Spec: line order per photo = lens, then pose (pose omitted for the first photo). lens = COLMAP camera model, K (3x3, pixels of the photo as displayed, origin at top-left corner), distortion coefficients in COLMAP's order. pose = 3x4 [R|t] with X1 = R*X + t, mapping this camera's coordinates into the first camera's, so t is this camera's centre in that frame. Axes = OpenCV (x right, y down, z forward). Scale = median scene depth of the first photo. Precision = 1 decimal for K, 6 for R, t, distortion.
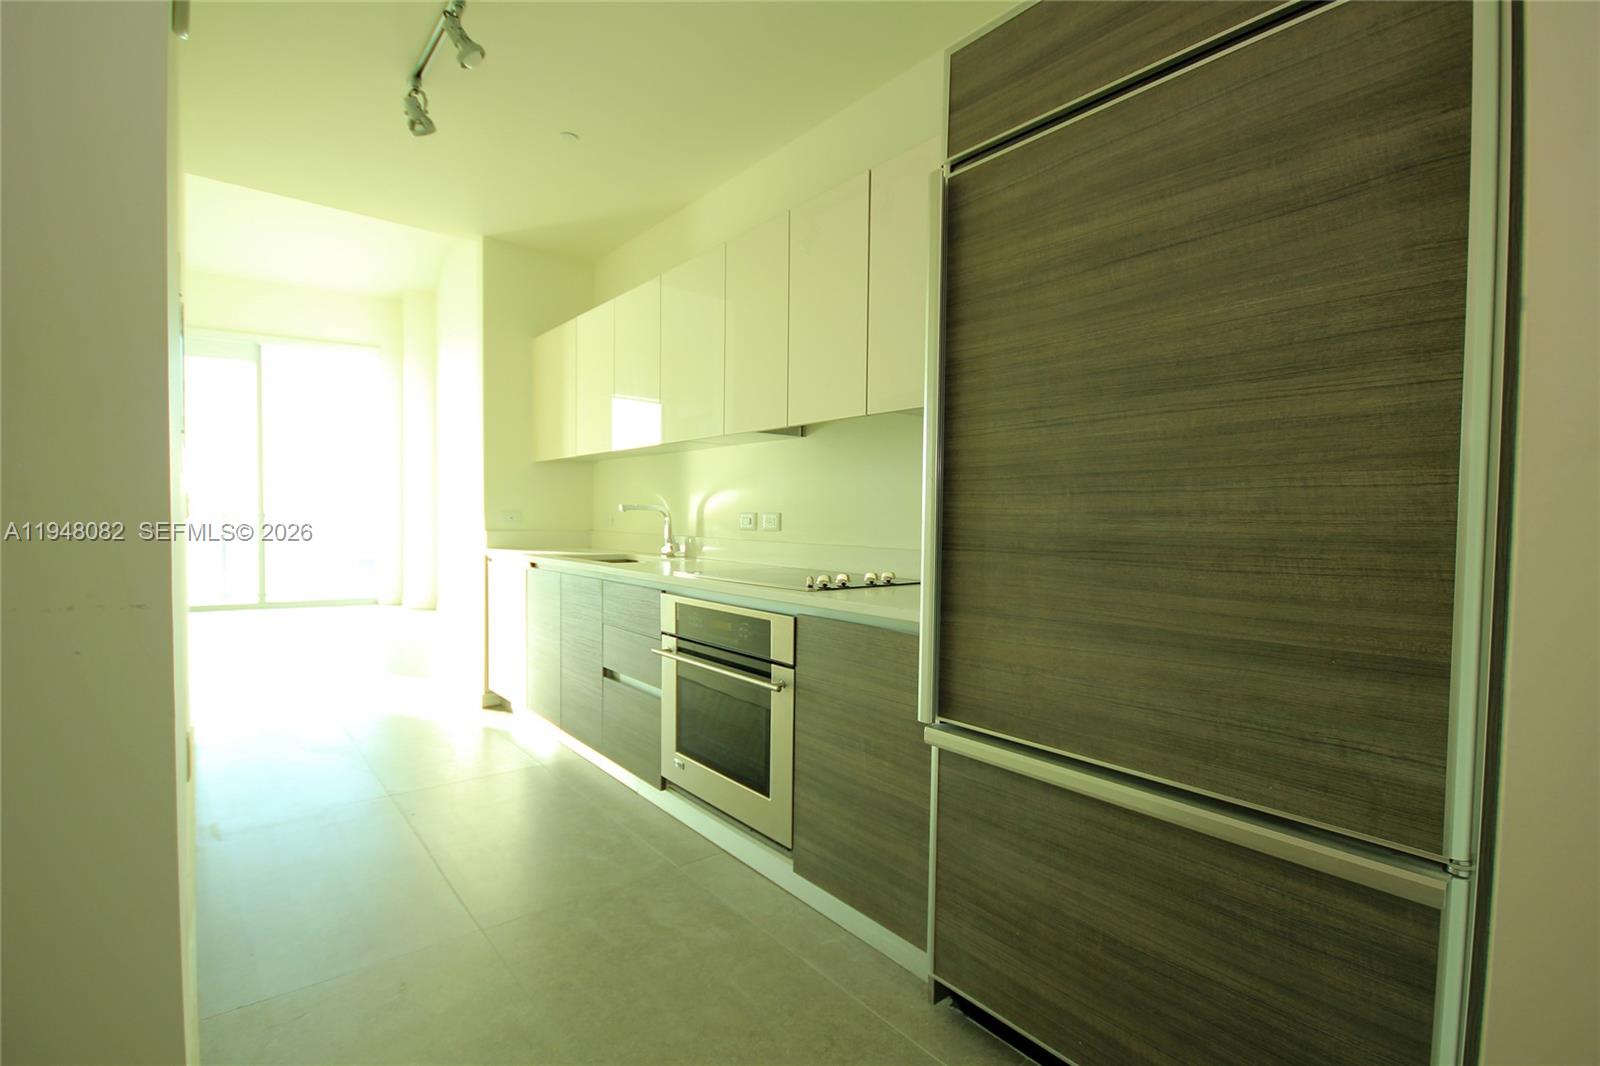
lens RADIAL K [[733.5, 0, 799.0], [0, 733.5, 535.8], [0, 0, 1]] dist [0.001853, 0.000738]
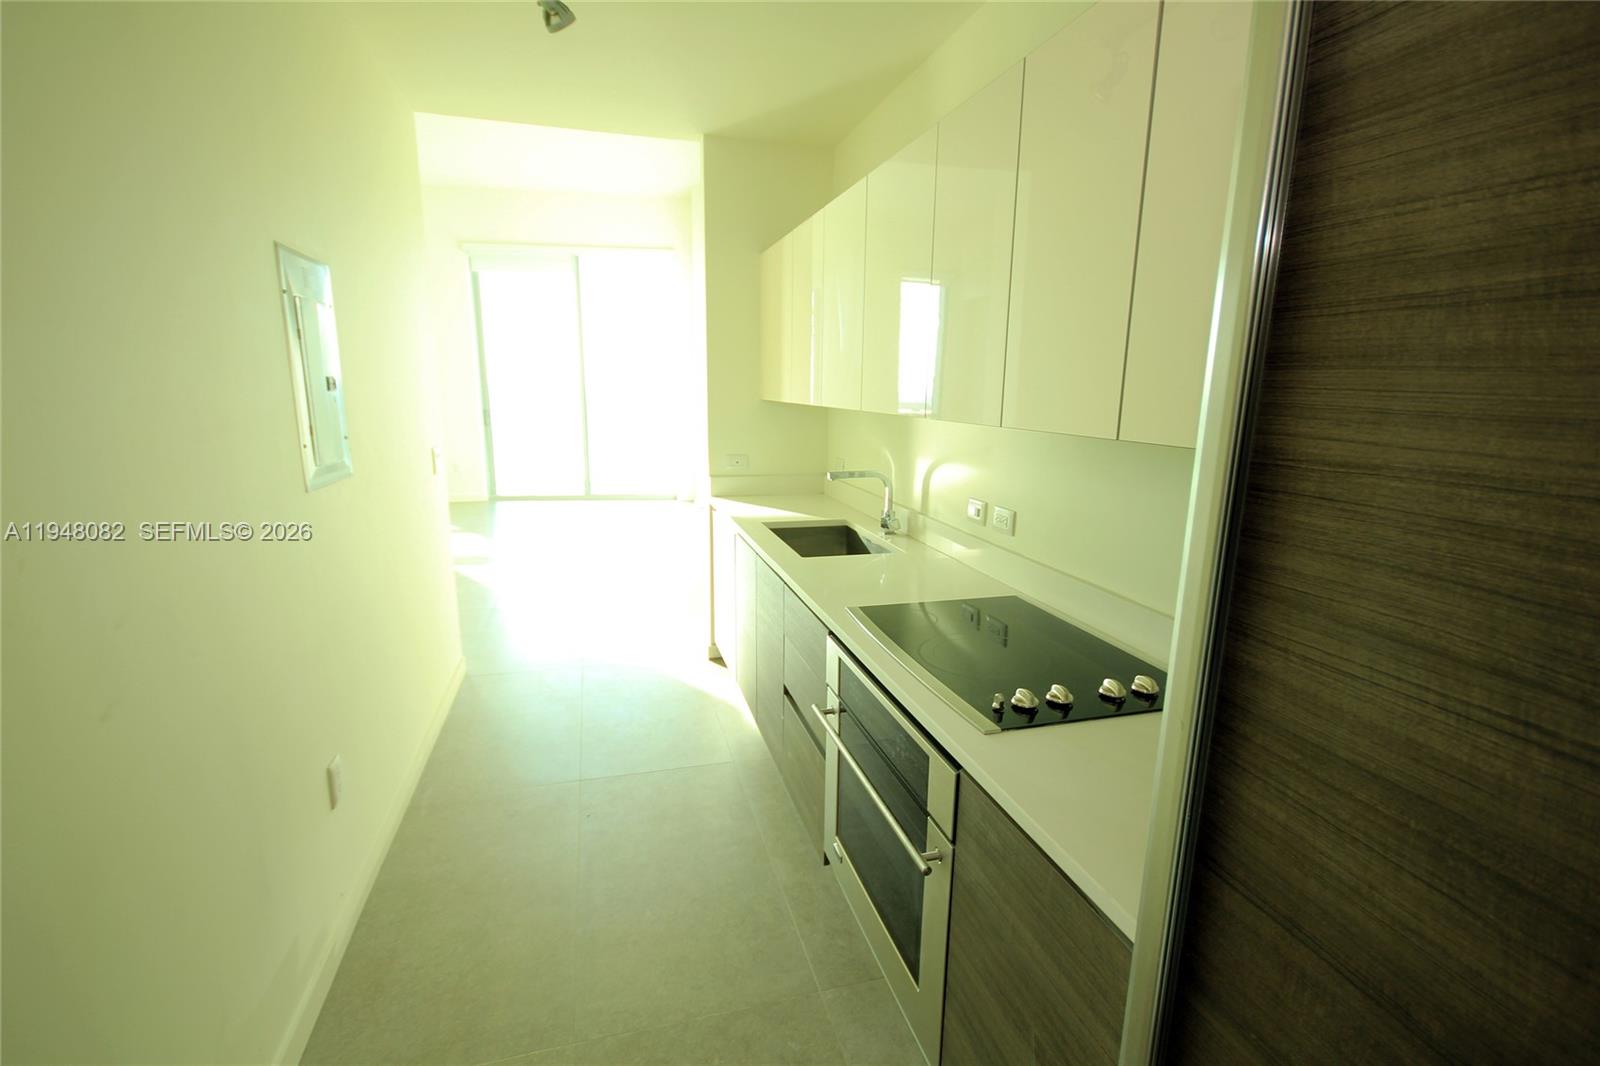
lens RADIAL K [[733.5, 0, 803.1], [0, 733.5, 538.8], [0, 0, 1]] dist [0.001853, 0.000738]
pose [[0.916646, 0.083196, -0.390946, 0.064669], [-0.013932, 0.984154, 0.176769, -0.124324], [0.399458, -0.156588, 0.903279, 0.252289]]
